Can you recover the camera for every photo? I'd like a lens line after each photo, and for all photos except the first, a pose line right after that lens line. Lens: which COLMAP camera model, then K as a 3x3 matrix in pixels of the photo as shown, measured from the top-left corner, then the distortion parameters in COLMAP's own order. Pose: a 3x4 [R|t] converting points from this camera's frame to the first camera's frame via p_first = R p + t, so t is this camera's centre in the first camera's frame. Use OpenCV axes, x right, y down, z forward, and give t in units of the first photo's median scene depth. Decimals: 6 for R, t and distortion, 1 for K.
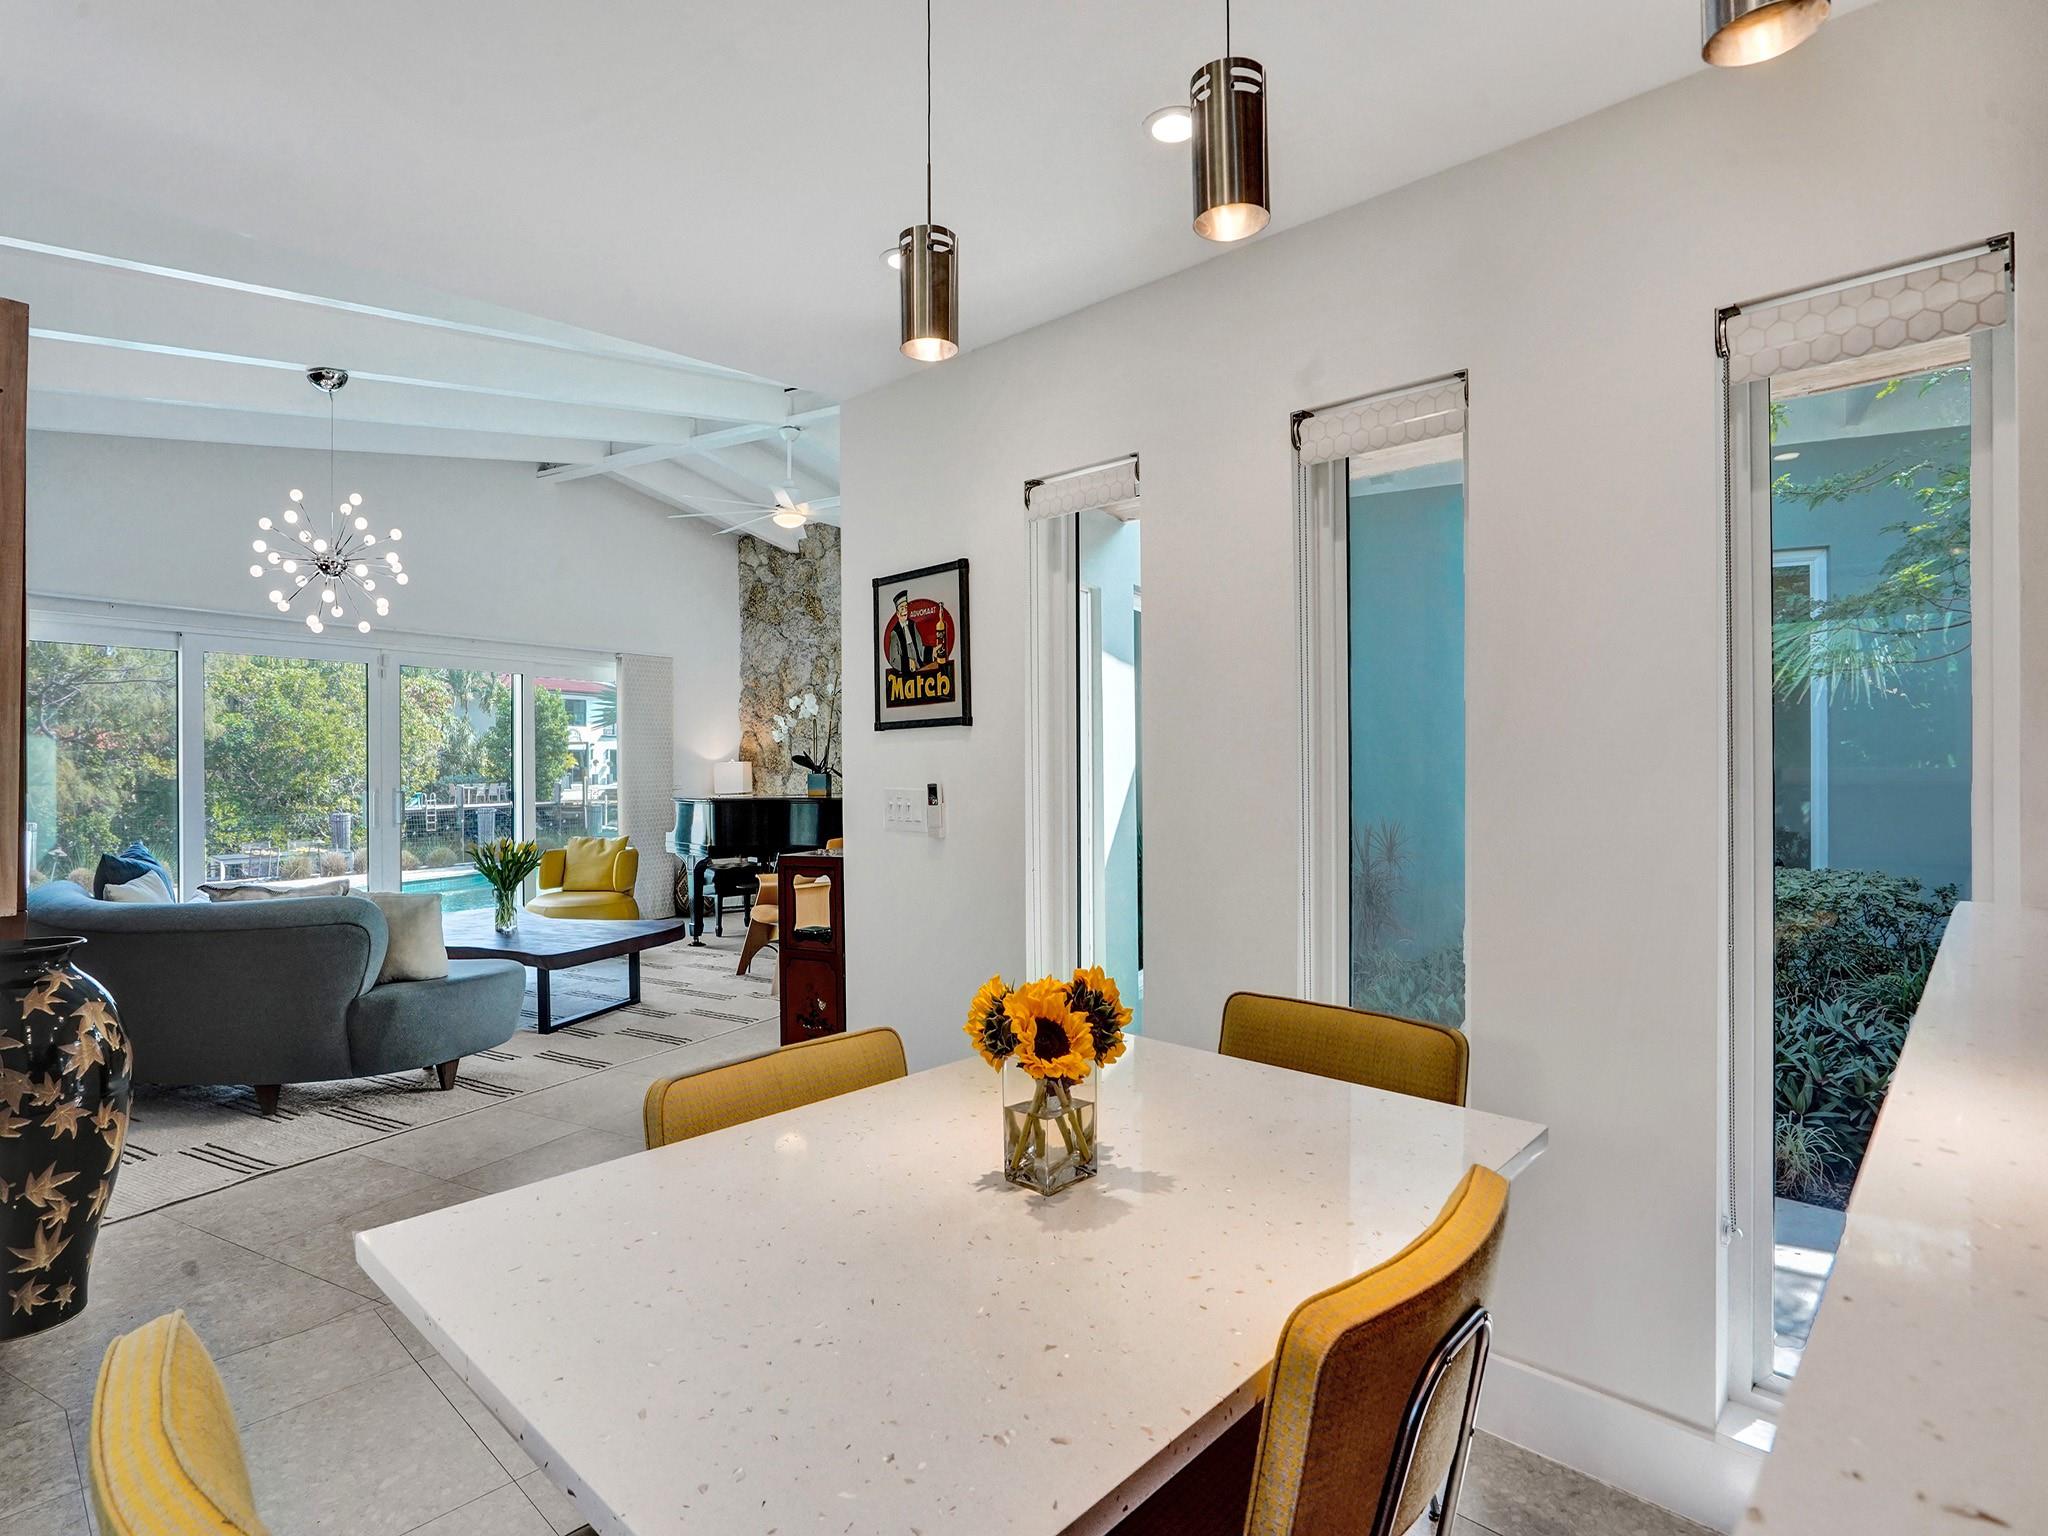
lens RADIAL K [[1063.0, 0, 1023.2], [0, 1063.0, 756.5], [0, 0, 1]] dist [-0.041899, 0.016168]
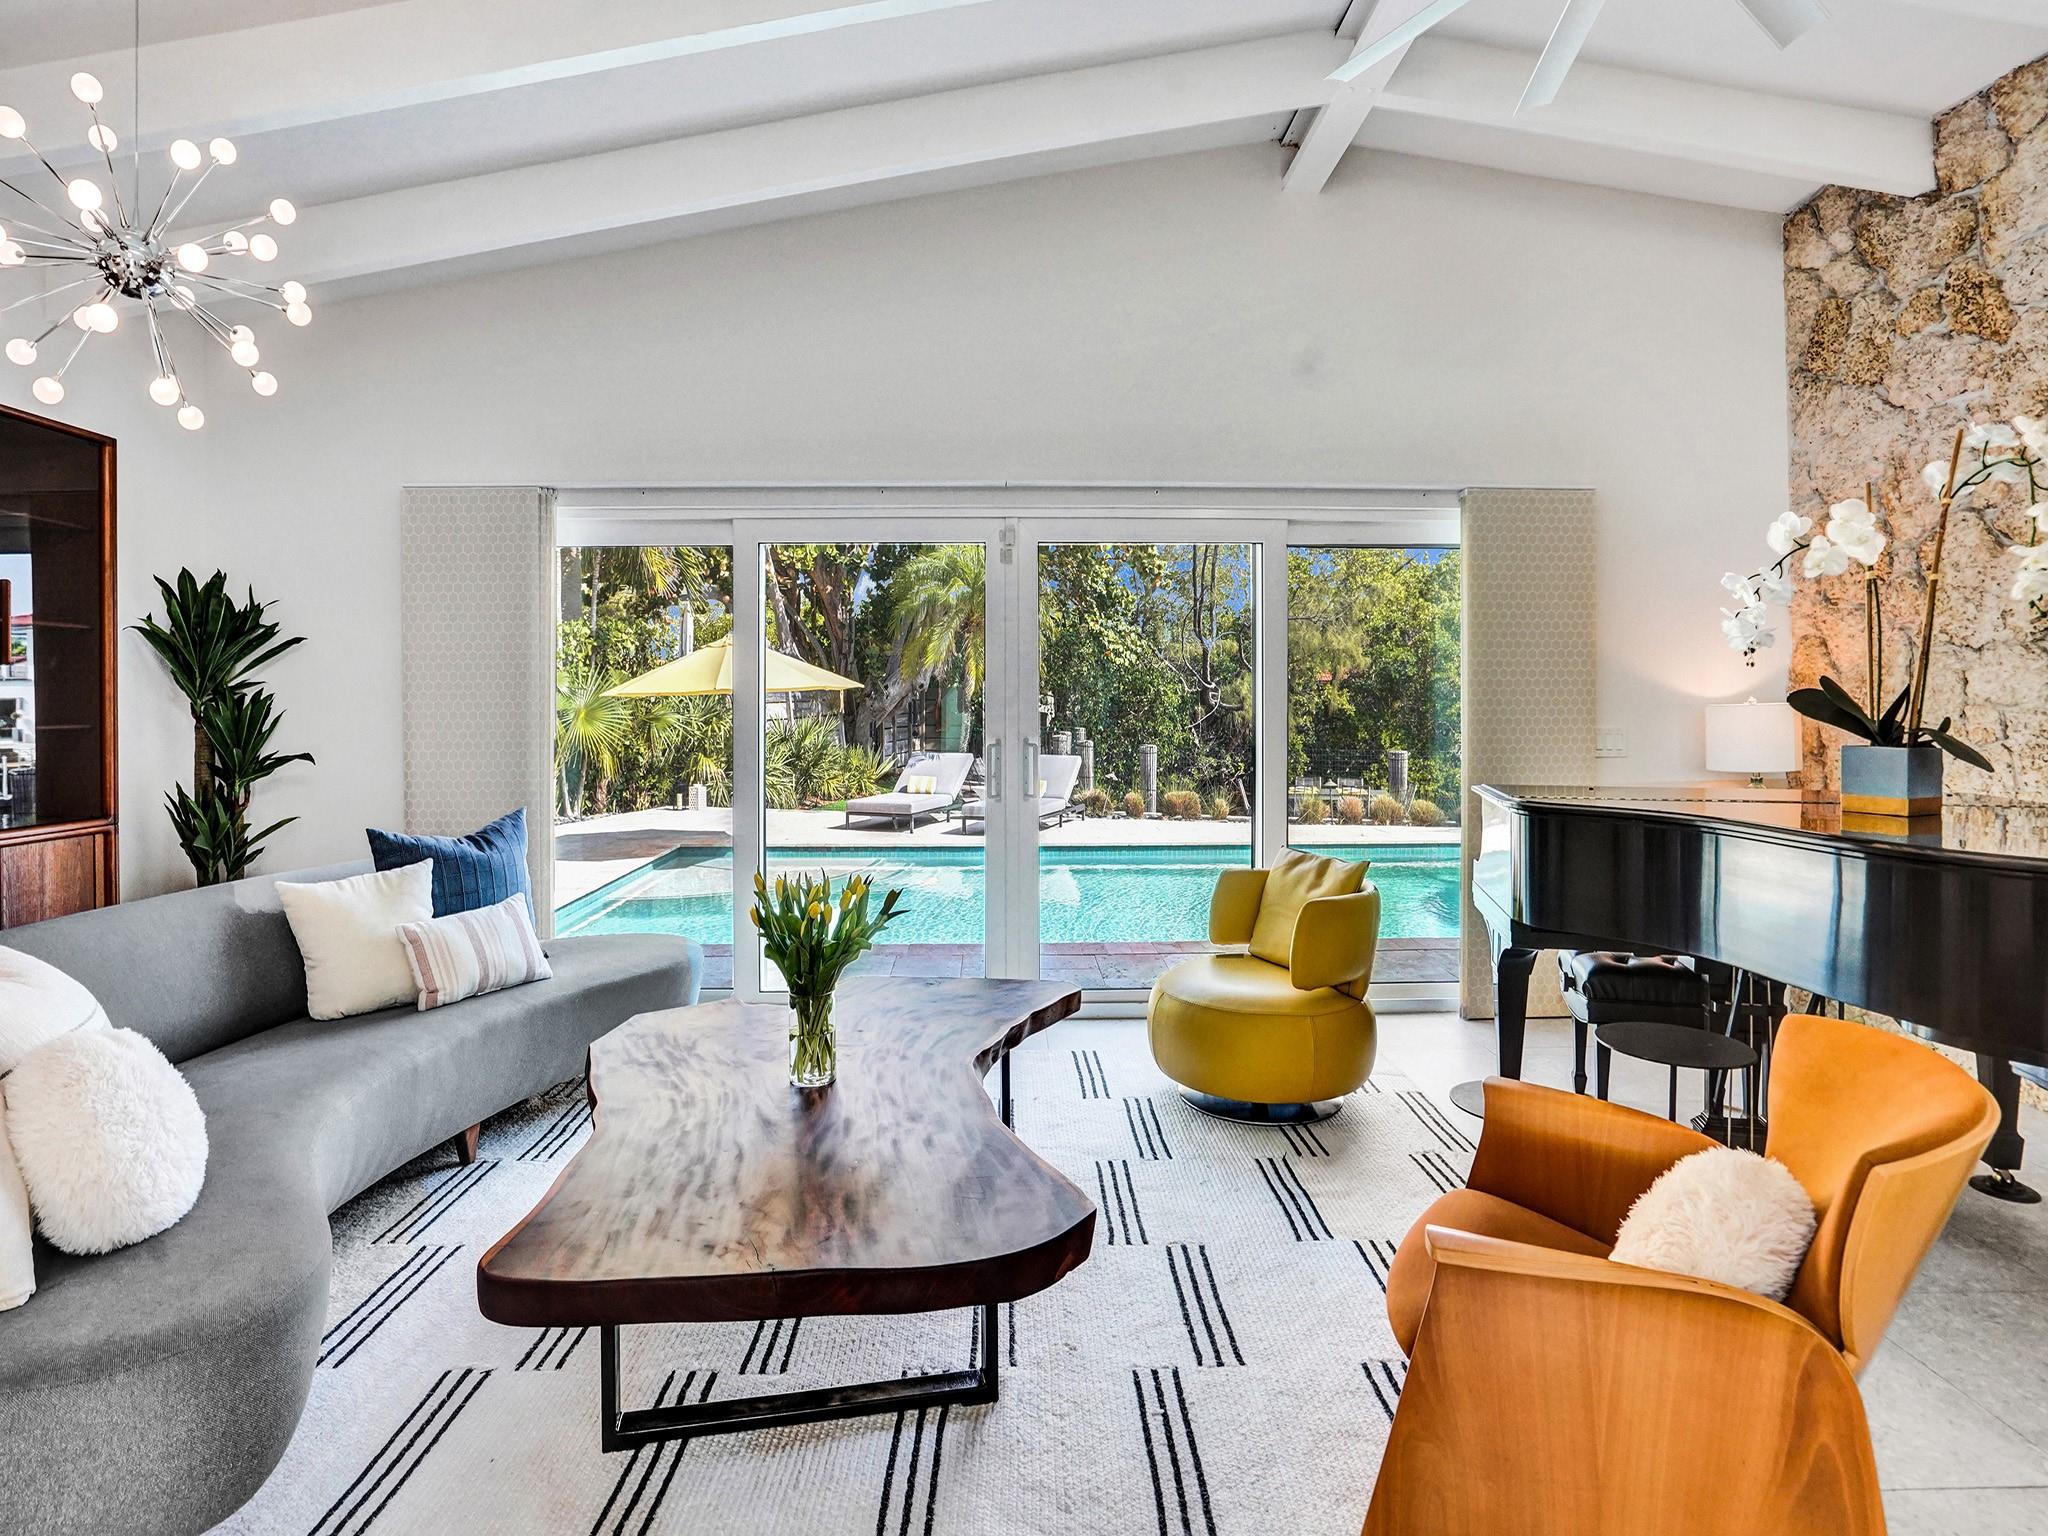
lens RADIAL K [[1041.8, 0, 1031.5], [0, 1041.8, 701.5], [0, 0, 1]] dist [-0.038092, 0.015884]
pose [[0.491160, 0.013047, -0.870972, -0.046682], [-0.001256, 0.999897, 0.014270, -0.001764], [0.871068, -0.005915, 0.491126, 0.585308]]
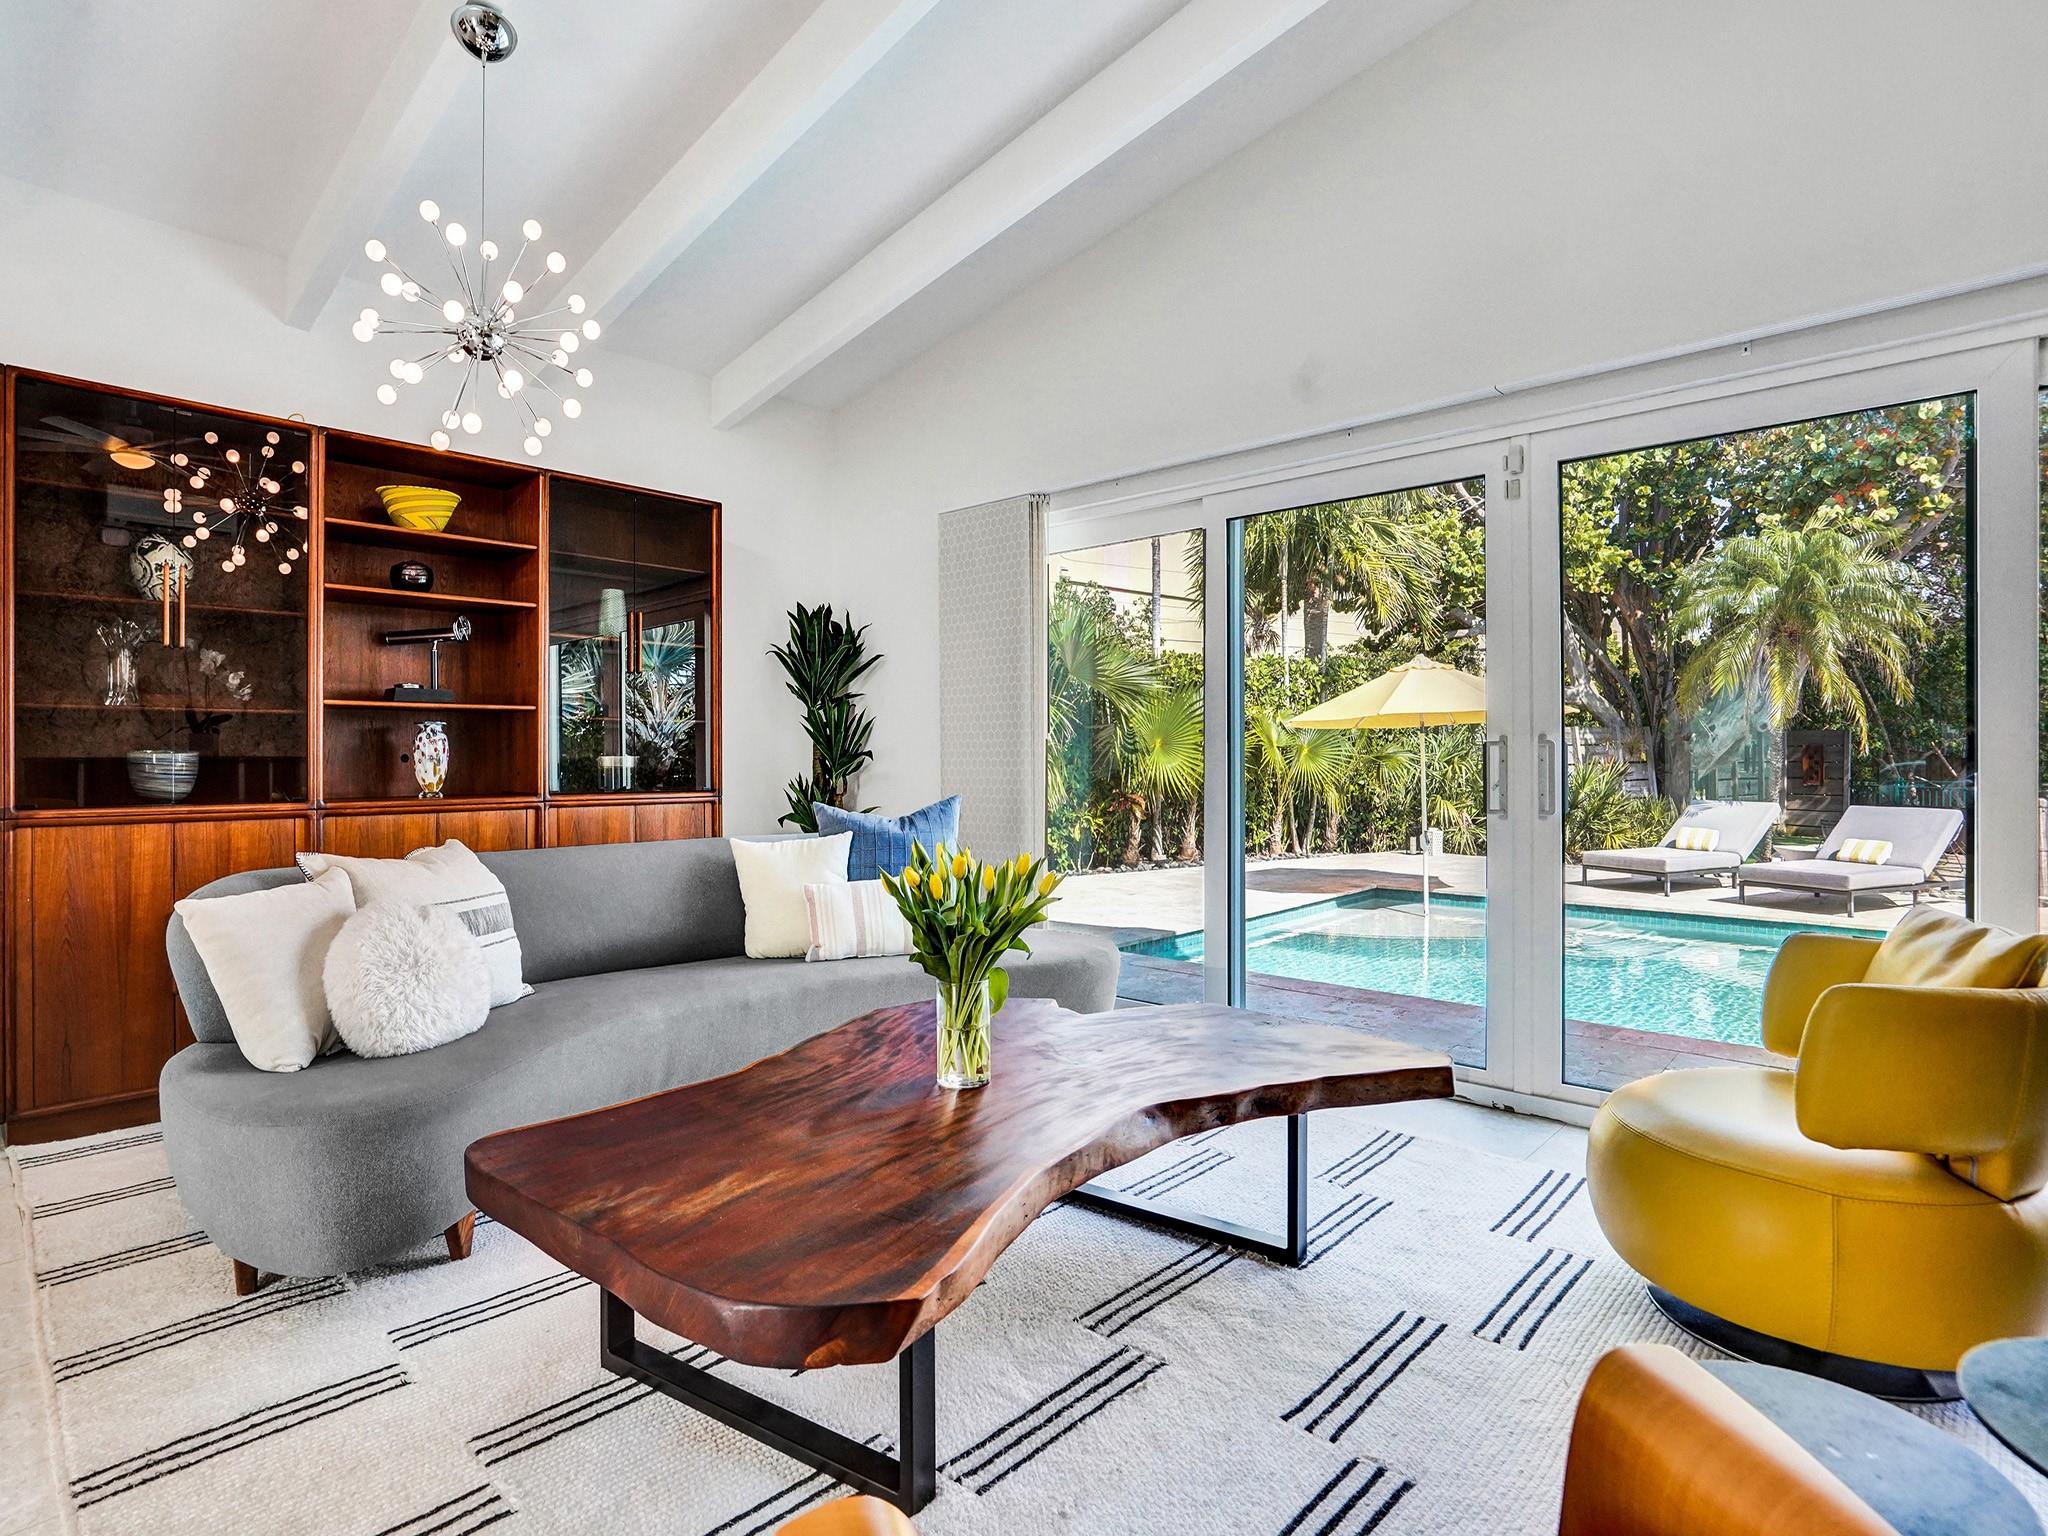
lens RADIAL K [[1063.0, 0, 1023.2], [0, 1063.0, 756.5], [0, 0, 1]] dist [-0.041899, 0.016168]
pose [[-0.243889, 0.015371, -0.969681, -0.082713], [0.009107, 0.999867, 0.013558, 0.025944], [0.969760, -0.005524, -0.243997, 0.753009]]
